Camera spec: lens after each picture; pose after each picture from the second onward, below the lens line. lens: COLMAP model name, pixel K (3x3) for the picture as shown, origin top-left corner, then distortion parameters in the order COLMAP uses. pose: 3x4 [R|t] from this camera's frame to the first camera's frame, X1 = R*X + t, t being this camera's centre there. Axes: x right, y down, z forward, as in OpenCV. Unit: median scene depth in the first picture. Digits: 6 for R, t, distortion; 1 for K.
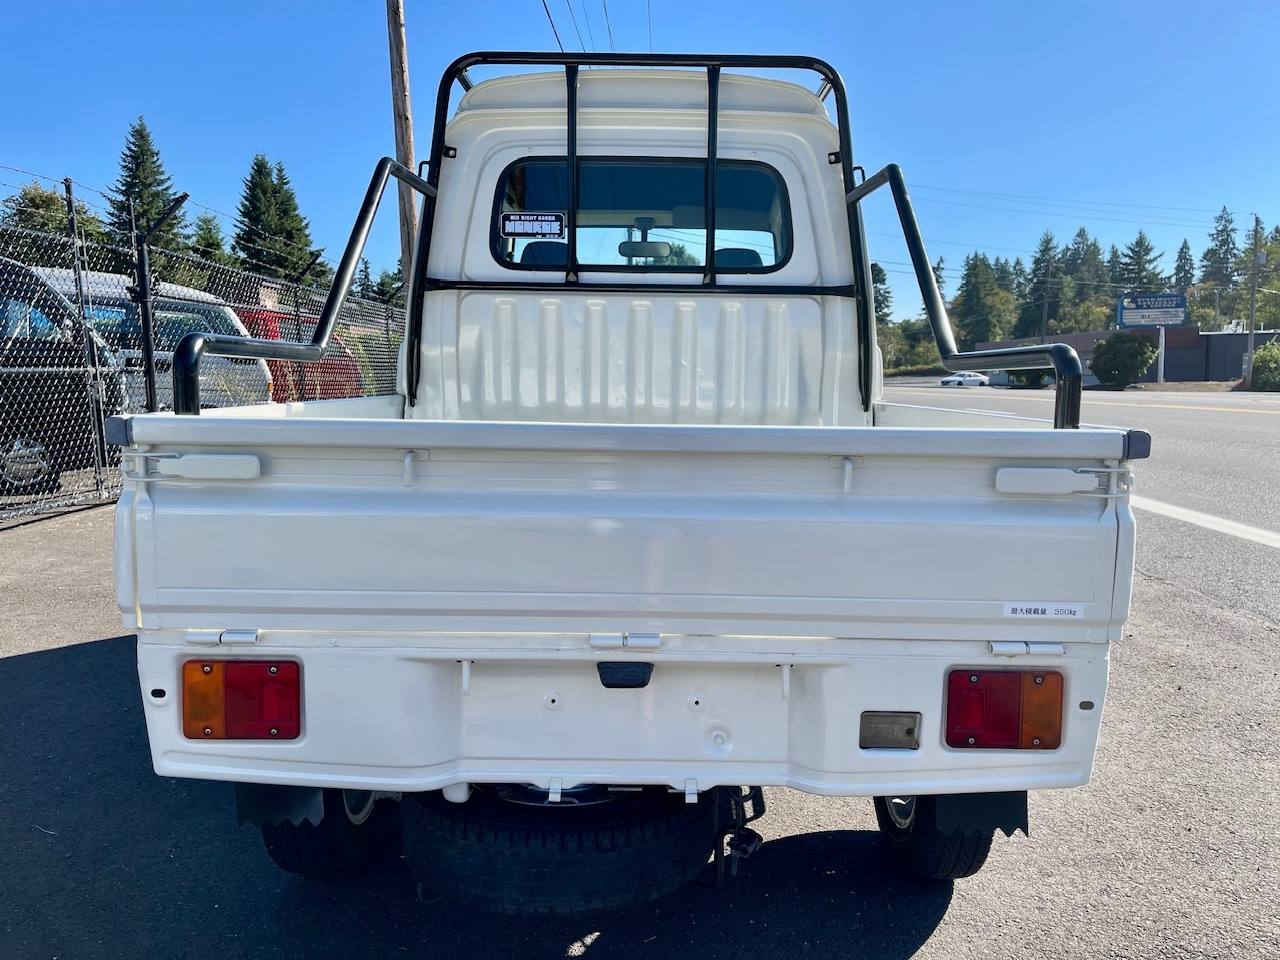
lens RADIAL K [[974.8, 0, 645.5], [0, 974.8, 477.6], [0, 0, 1]] dist [0.050493, -0.082254]
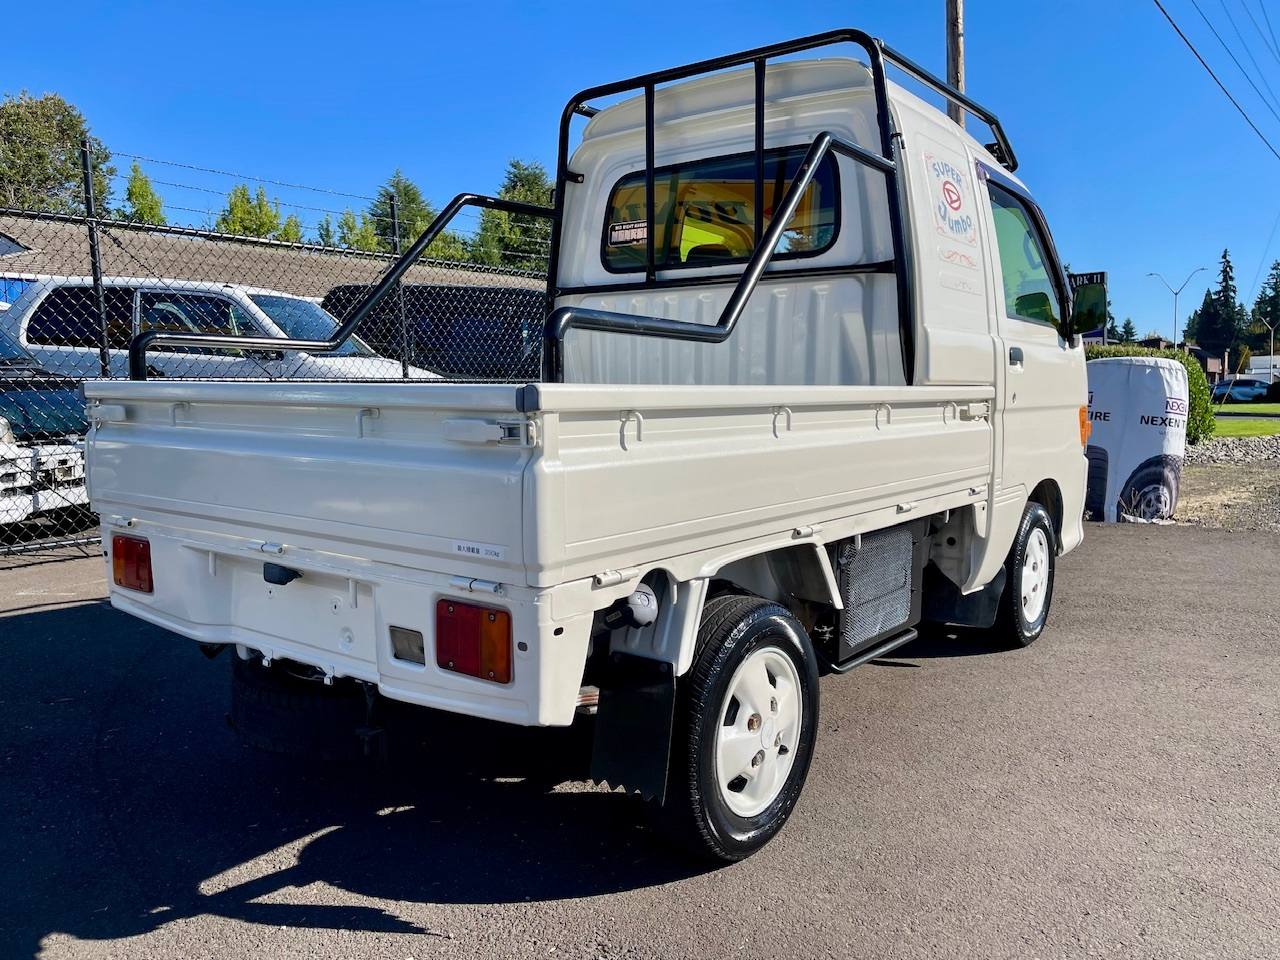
lens RADIAL K [[974.8, 0, 645.5], [0, 974.8, 477.6], [0, 0, 1]] dist [0.050493, -0.082254]
pose [[0.798669, 0.045774, -0.600027, 0.591095], [-0.055493, 0.998456, 0.002304, 0.020625], [0.599206, 0.031457, 0.799977, 0.117702]]
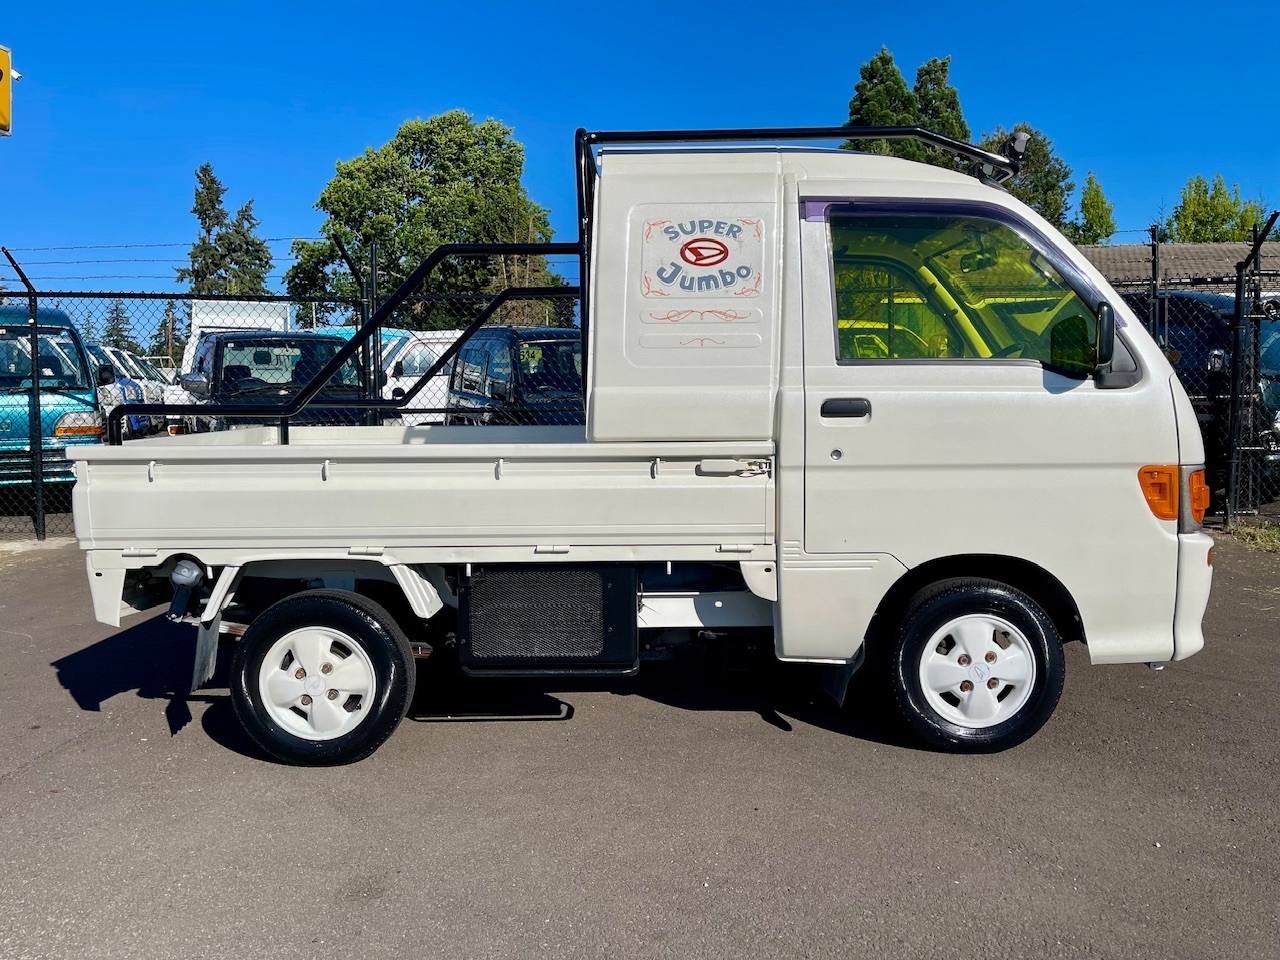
lens RADIAL K [[983.8, 0, 640.0], [0, 983.8, 480.0], [0, 0, 1]] dist [0.065605, -0.092287]
pose [[-0.025274, 0.074832, -0.996876, 1.269771], [-0.092393, 0.992751, 0.076864, -0.125304], [0.995402, 0.094047, -0.018177, 1.096944]]
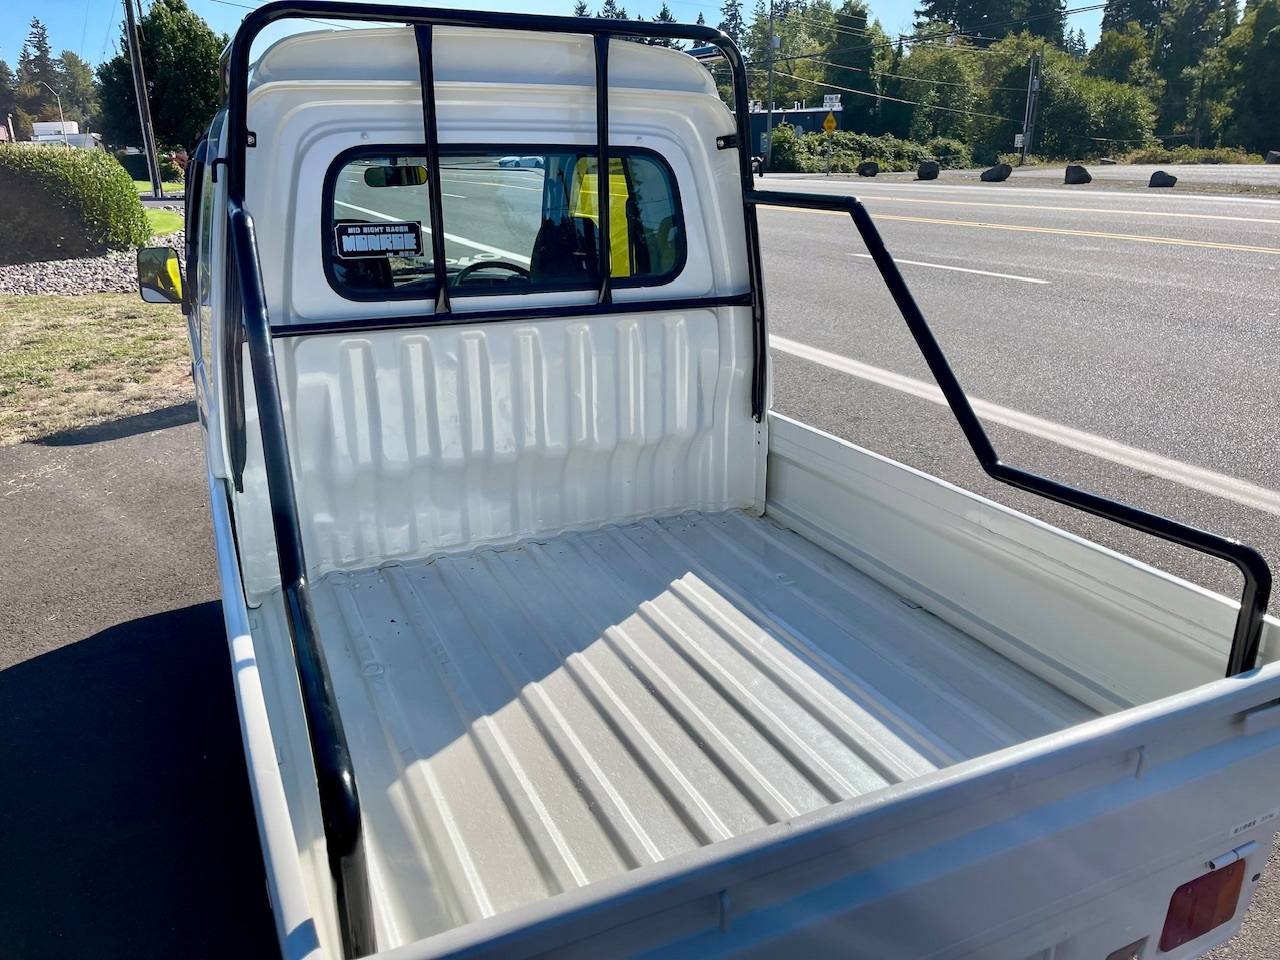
lens RADIAL K [[974.8, 0, 645.5], [0, 974.8, 477.6], [0, 0, 1]] dist [0.050493, -0.082254]
pose [[0.902461, -0.148508, 0.404364, -0.264910], [0.057046, 0.971629, 0.229529, -0.242580], [-0.426978, -0.184074, 0.885328, 0.208529]]
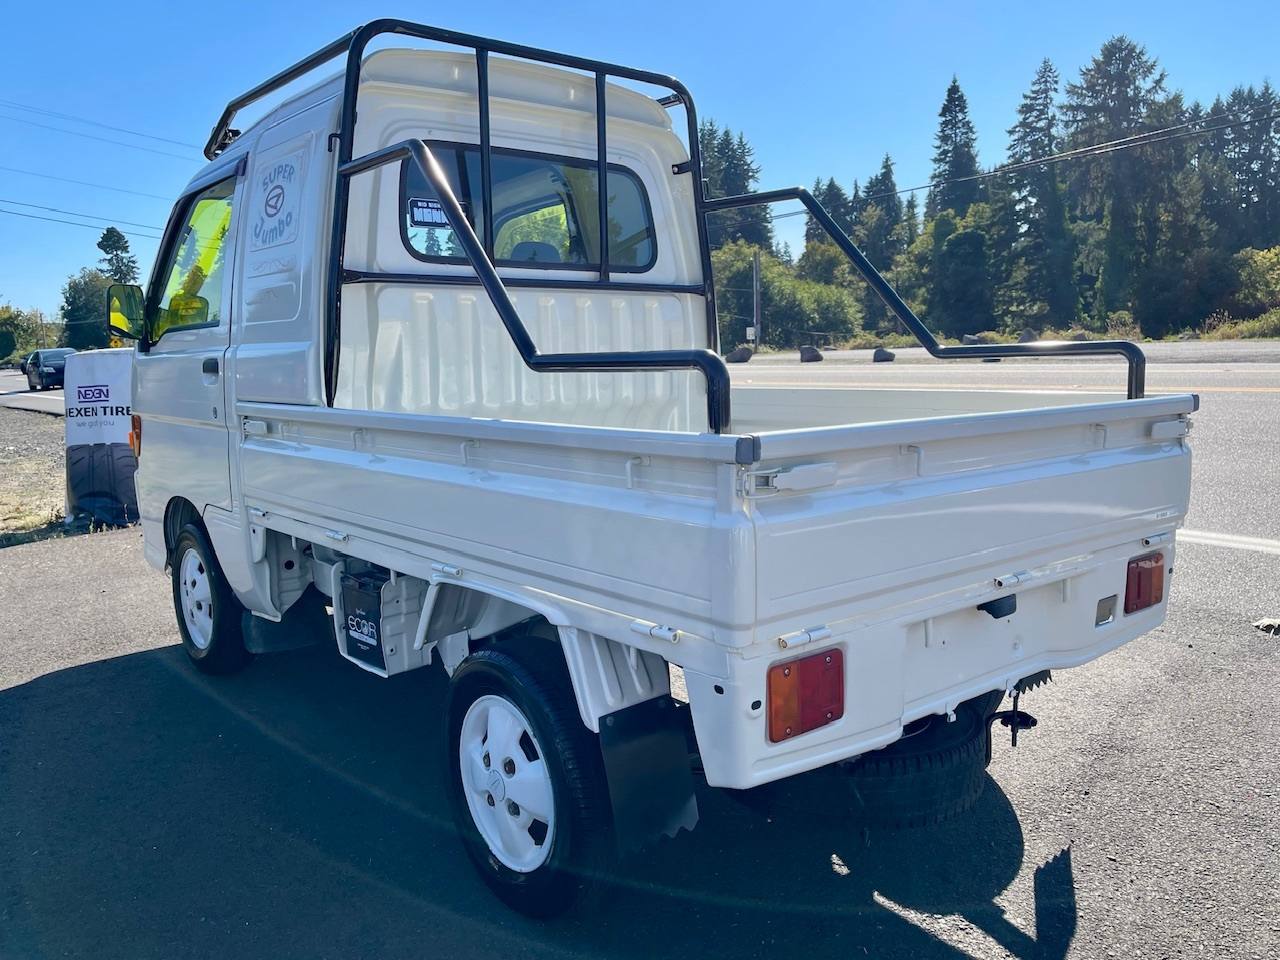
lens RADIAL K [[1030.7, 0, 657.8], [0, 1030.7, 474.4], [0, 0, 1]] dist [0.030910, -0.007869]
pose [[0.759193, -0.103978, 0.642506, -0.617484], [0.096644, 0.994223, 0.046701, -0.038779], [-0.643650, 0.026639, 0.764856, 0.125158]]
